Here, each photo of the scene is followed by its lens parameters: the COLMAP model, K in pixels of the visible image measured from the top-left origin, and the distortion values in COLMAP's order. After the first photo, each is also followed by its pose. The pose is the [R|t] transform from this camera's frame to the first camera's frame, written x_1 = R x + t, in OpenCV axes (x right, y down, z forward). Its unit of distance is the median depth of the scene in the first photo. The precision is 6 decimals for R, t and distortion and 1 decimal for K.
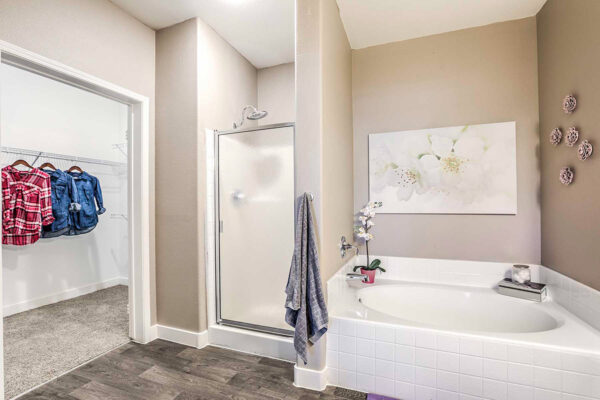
lens RADIAL K [[271.8, 0, 304.0], [0, 271.8, 202.4], [0, 0, 1]] dist [-0.016223, 0.000420]
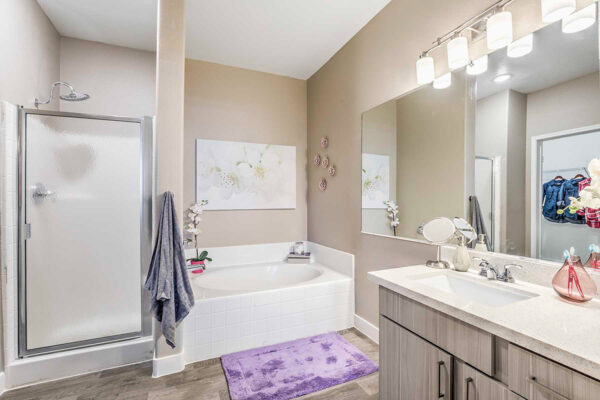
lens RADIAL K [[271.8, 0, 304.0], [0, 271.8, 202.4], [0, 0, 1]] dist [-0.016223, 0.000420]
pose [[0.697179, -0.002370, 0.716893, -0.273902], [-0.000506, 0.999993, 0.003798, 0.003381], [-0.716897, -0.003011, 0.697173, -0.090991]]
